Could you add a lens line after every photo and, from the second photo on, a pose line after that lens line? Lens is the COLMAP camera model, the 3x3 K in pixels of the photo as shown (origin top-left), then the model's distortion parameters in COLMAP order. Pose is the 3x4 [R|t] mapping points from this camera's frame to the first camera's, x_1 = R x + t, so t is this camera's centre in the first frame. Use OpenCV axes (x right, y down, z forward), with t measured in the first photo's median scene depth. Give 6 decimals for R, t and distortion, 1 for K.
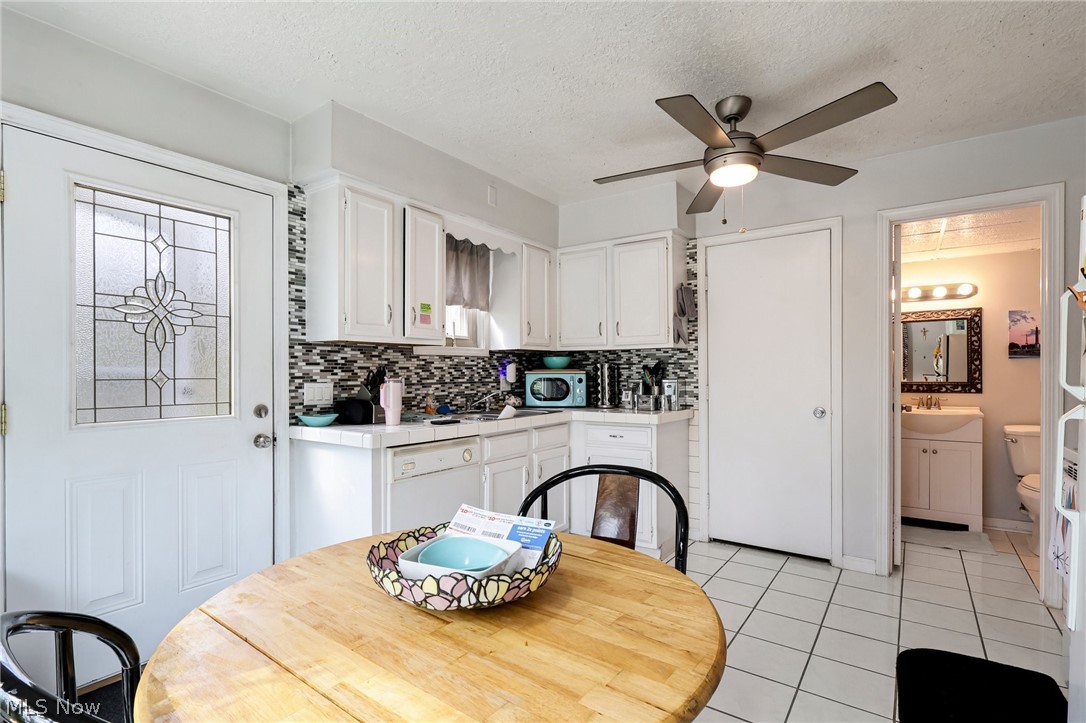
lens RADIAL K [[516.8, 0, 544.7], [0, 516.8, 371.3], [0, 0, 1]] dist [0.000920, -0.000065]
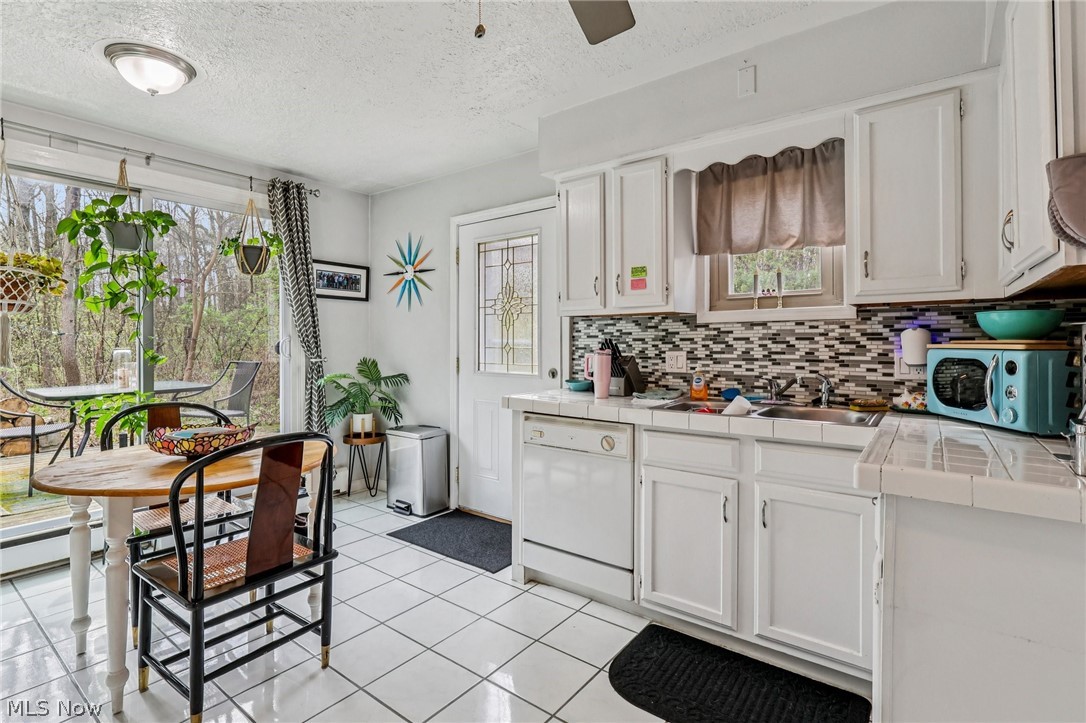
lens RADIAL K [[508.1, 0, 542.8], [0, 508.1, 337.1], [0, 0, 1]] dist [0.000485, 0.000010]
pose [[-0.018579, -0.010431, -0.999773, 0.784987], [-0.001534, 0.999945, -0.010404, -0.001400], [0.999826, 0.001341, -0.018594, 1.052201]]
